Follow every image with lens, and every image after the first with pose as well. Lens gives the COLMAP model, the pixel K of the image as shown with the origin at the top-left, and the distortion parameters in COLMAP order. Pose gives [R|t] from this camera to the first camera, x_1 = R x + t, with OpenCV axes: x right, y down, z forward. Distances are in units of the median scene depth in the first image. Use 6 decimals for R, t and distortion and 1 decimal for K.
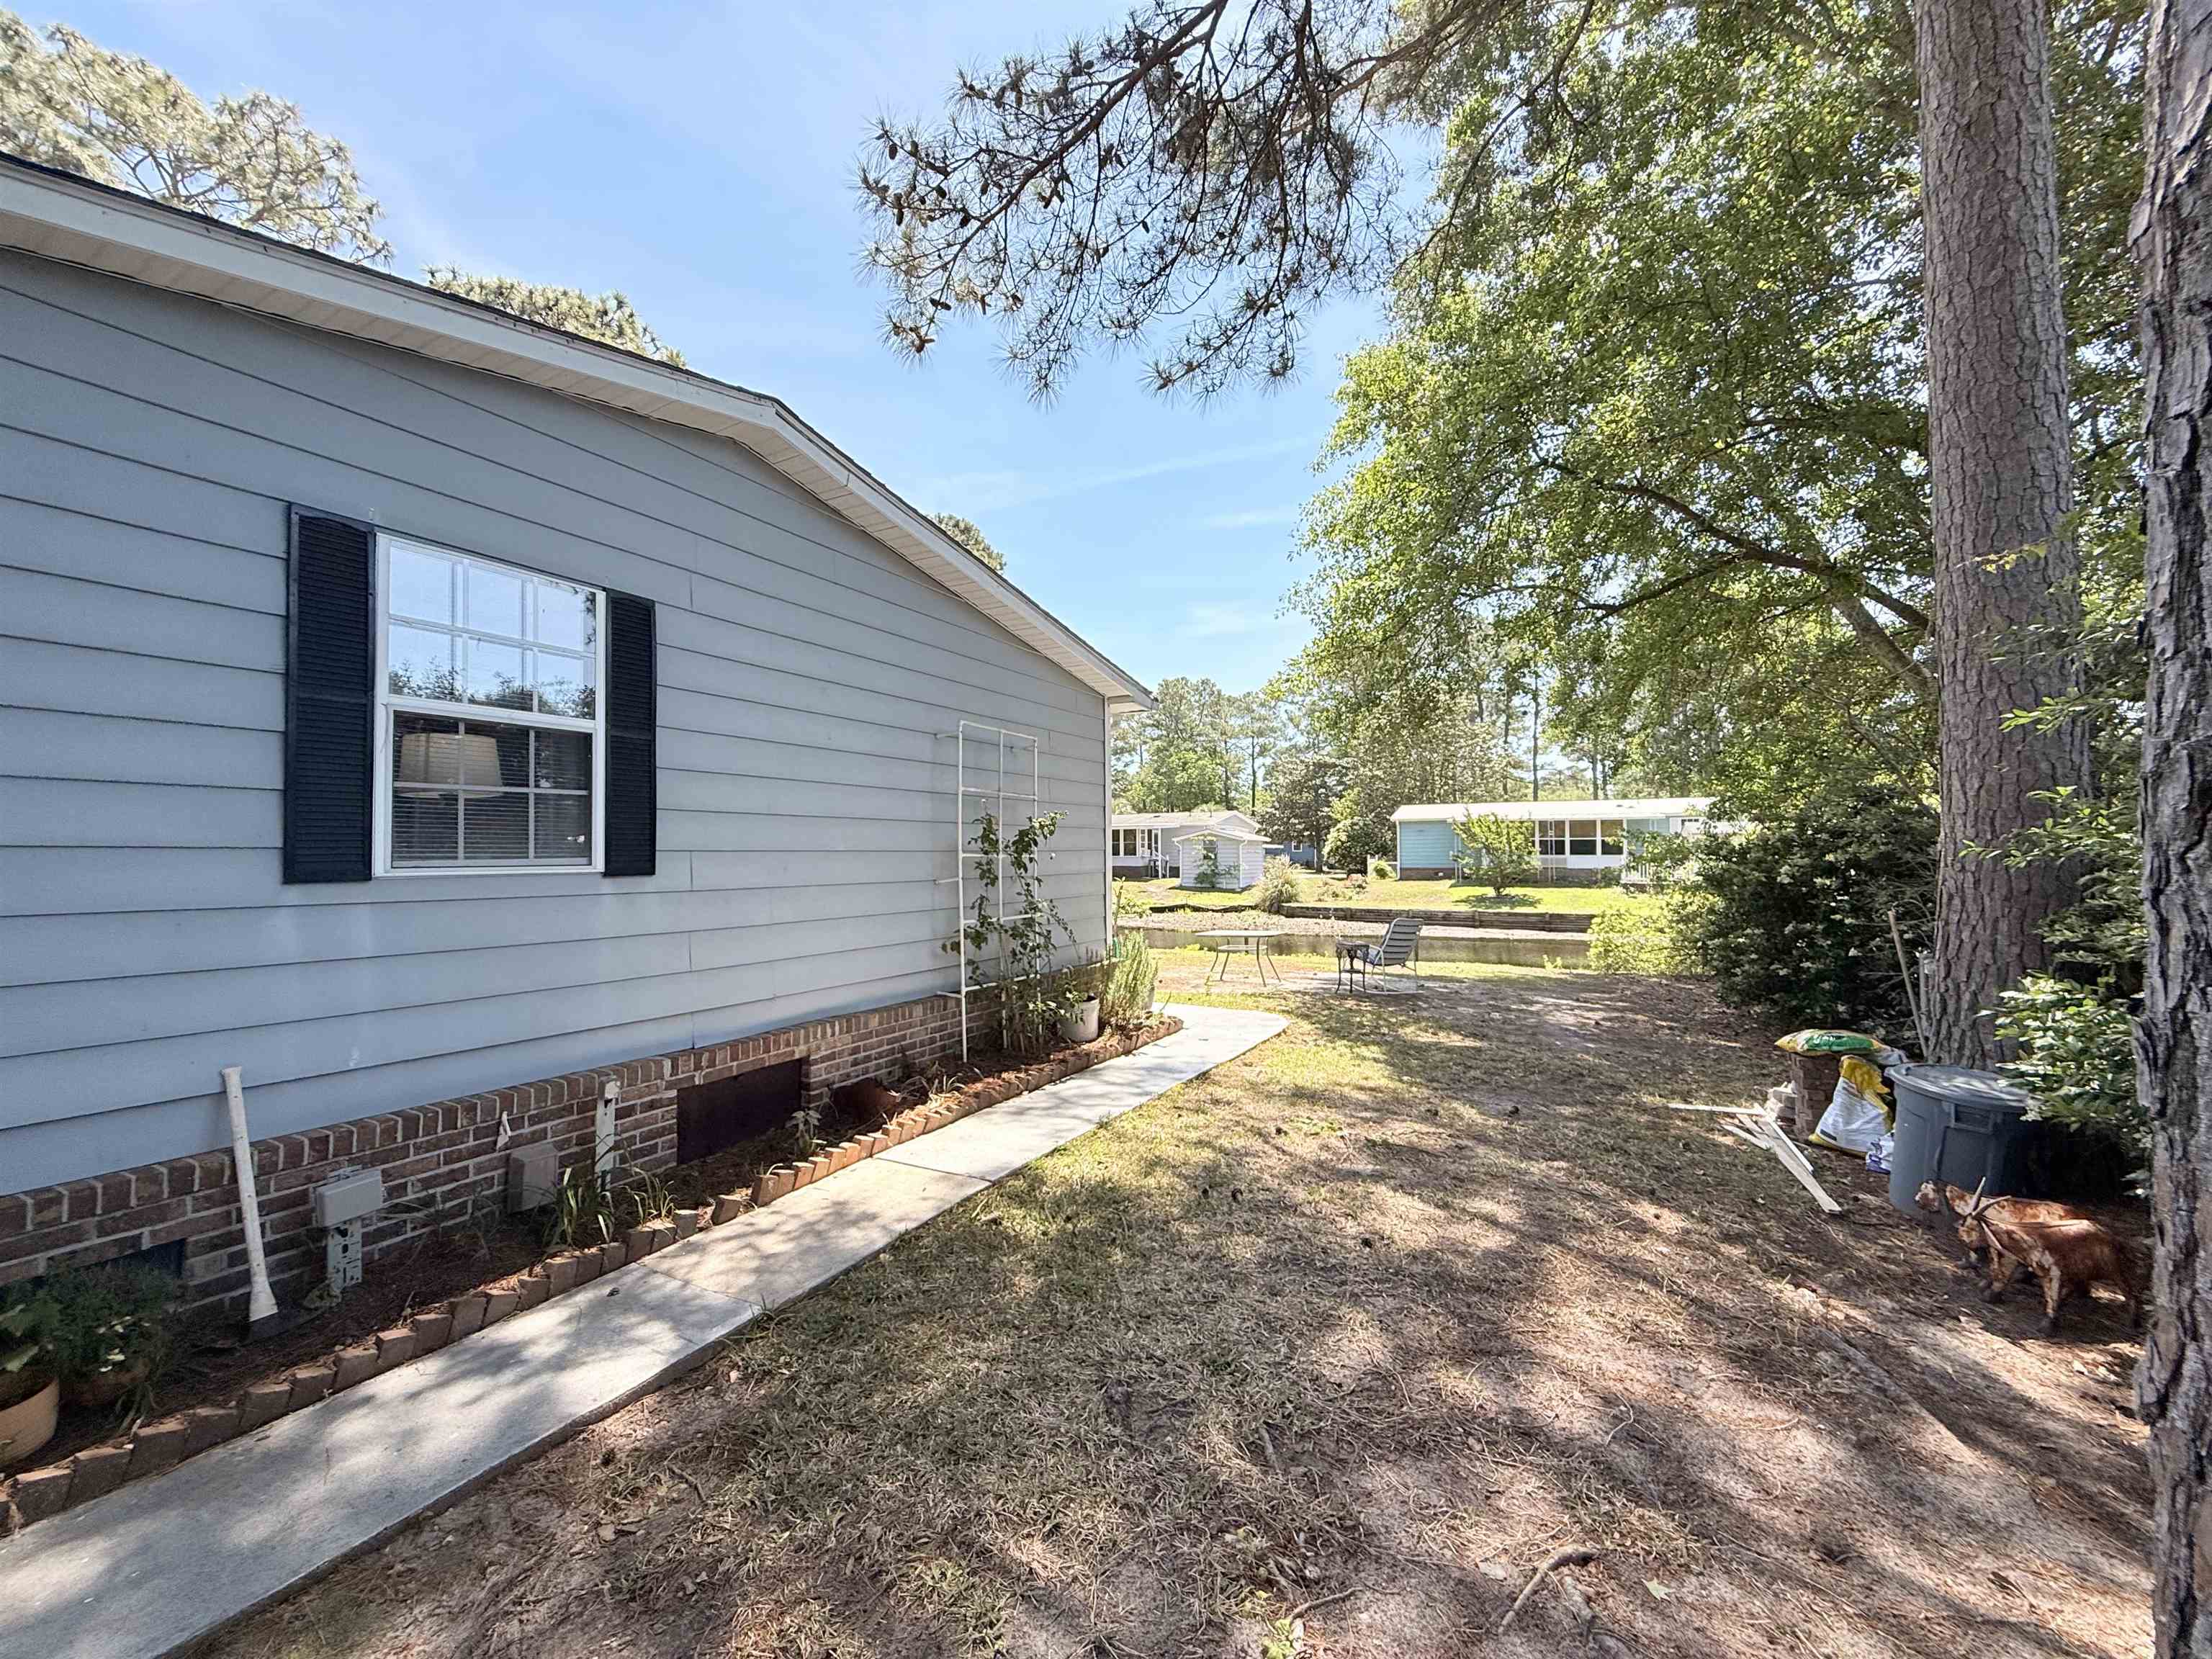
lens RADIAL K [[880.9, 0, 1111.5], [0, 880.9, 839.5], [0, 0, 1]] dist [-0.000527, -0.000052]
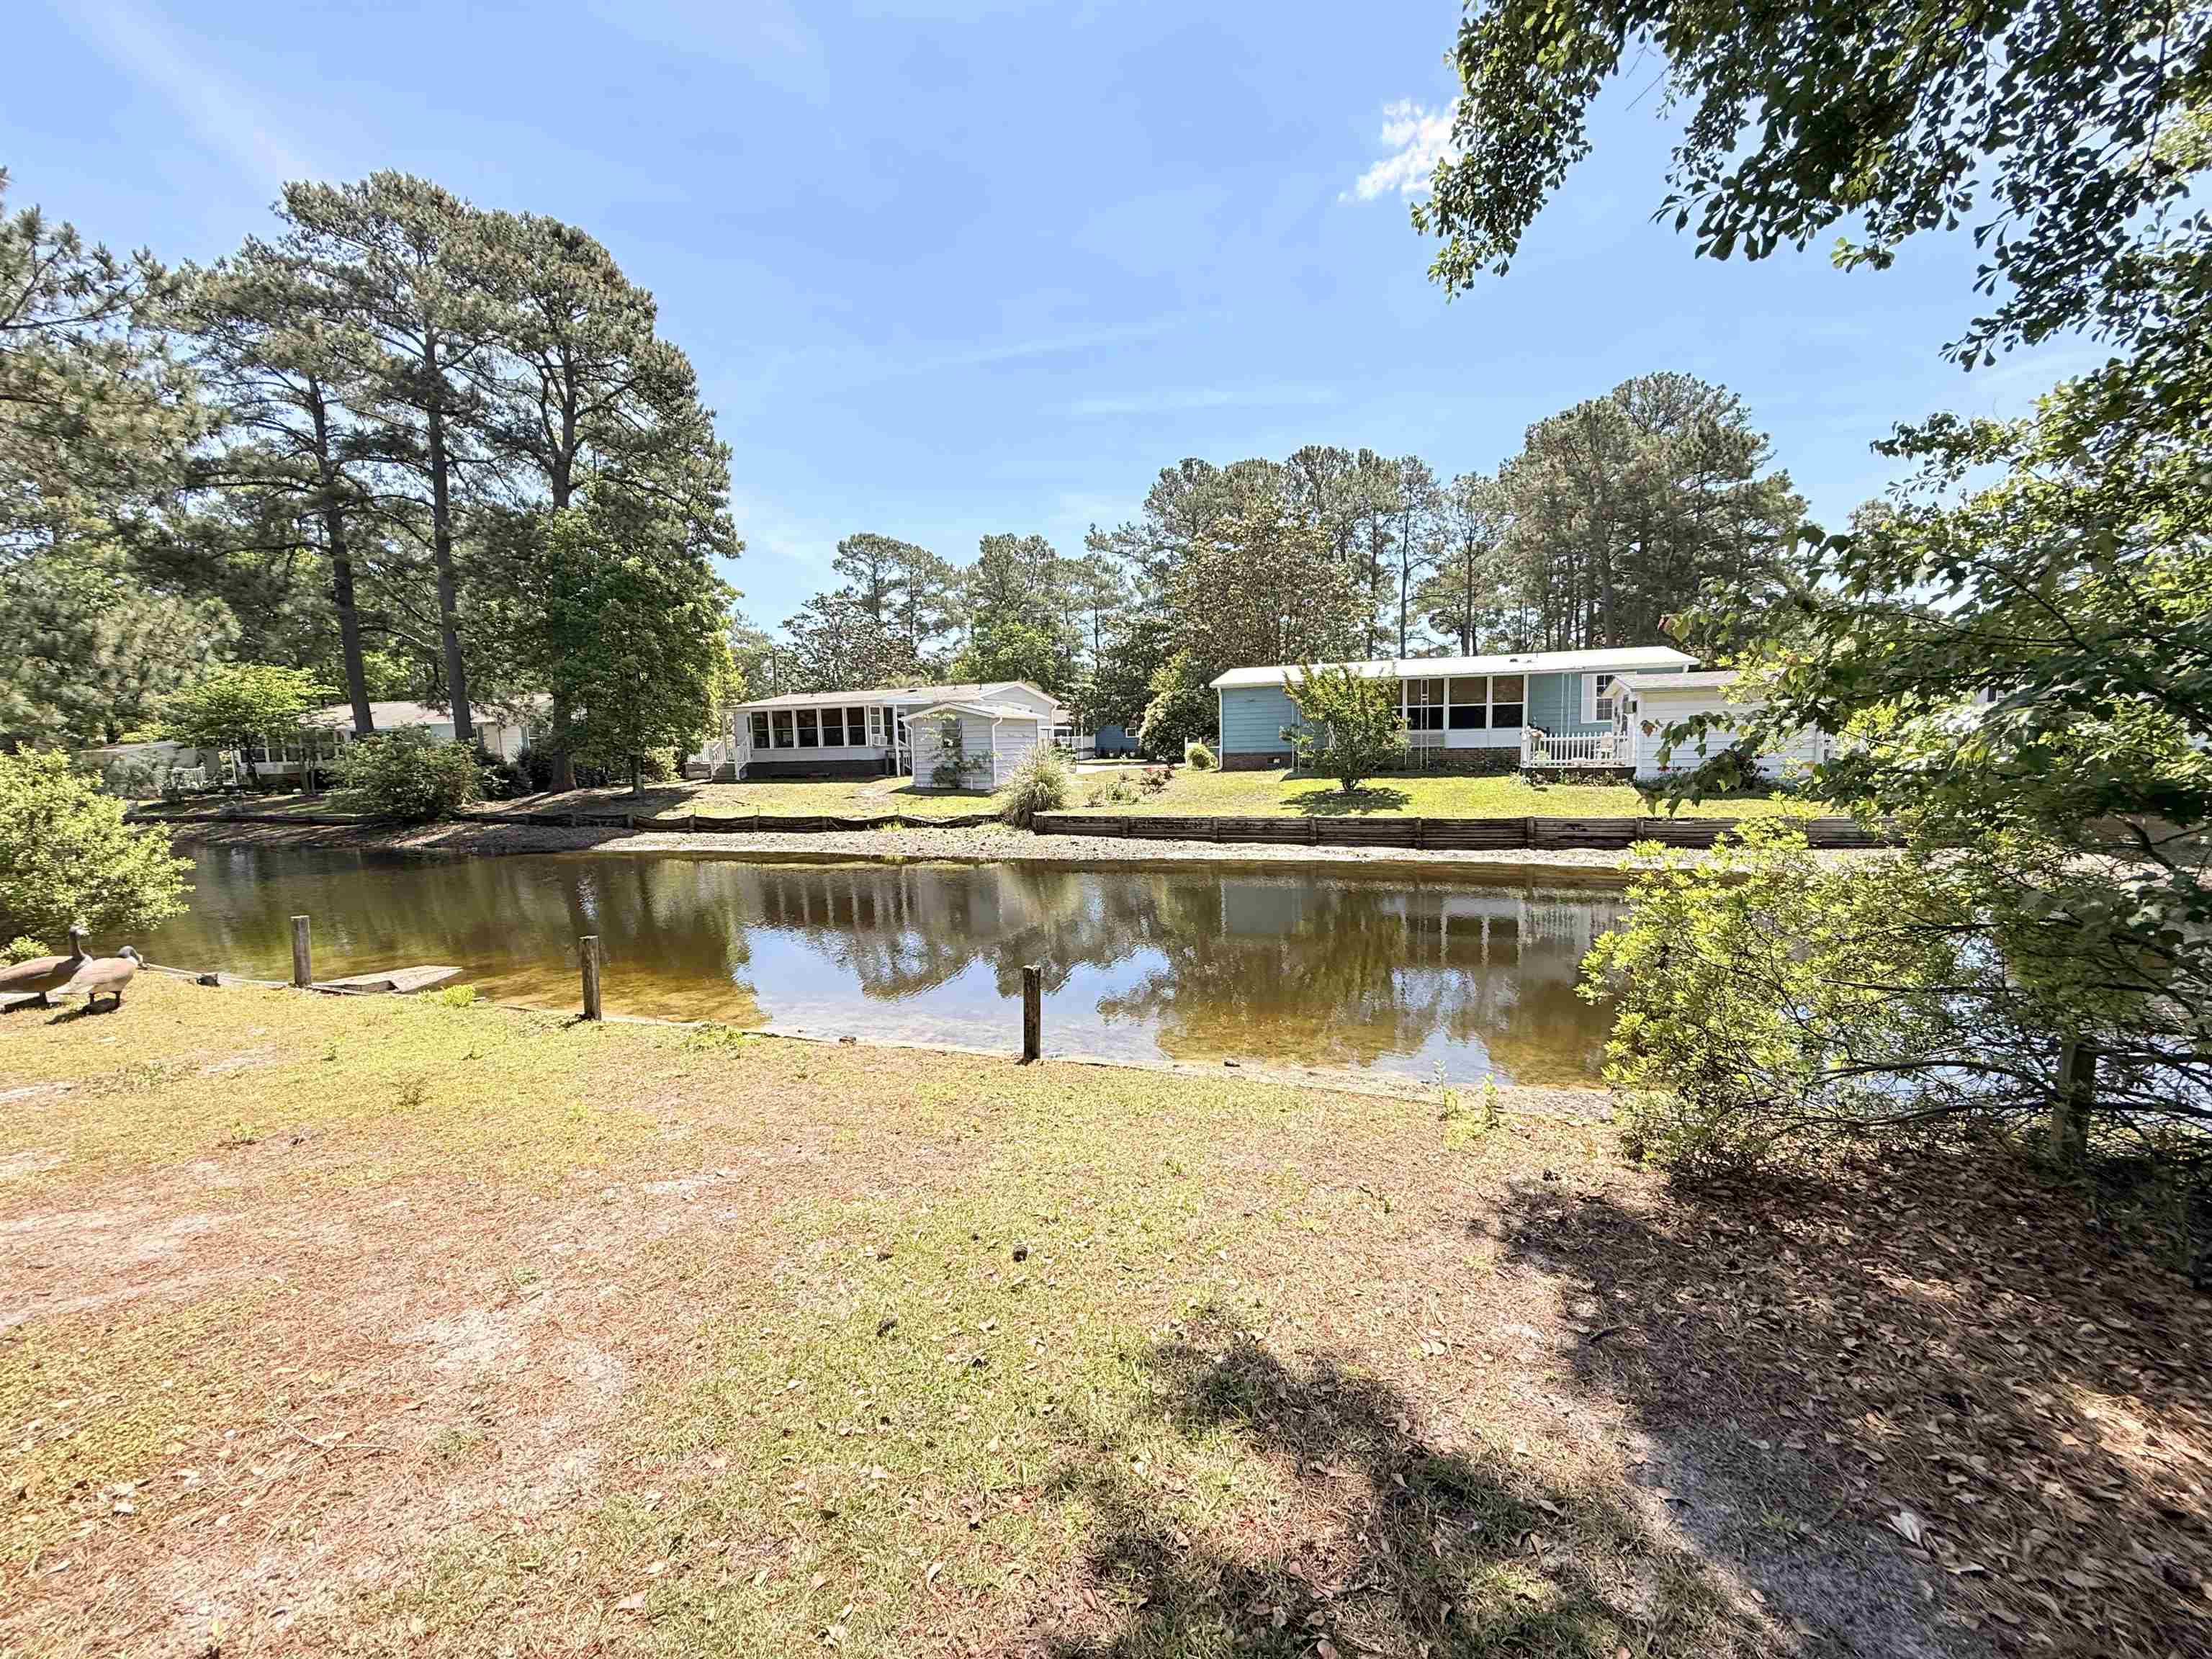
lens RADIAL K [[880.9, 0, 1105.8], [0, 880.9, 831.1], [0, 0, 1]] dist [-0.000527, -0.000052]
pose [[0.991775, -0.033519, 0.123527, 0.158857], [0.019475, 0.993382, 0.113192, 0.013301], [-0.126503, -0.109856, 0.985864, 0.331440]]
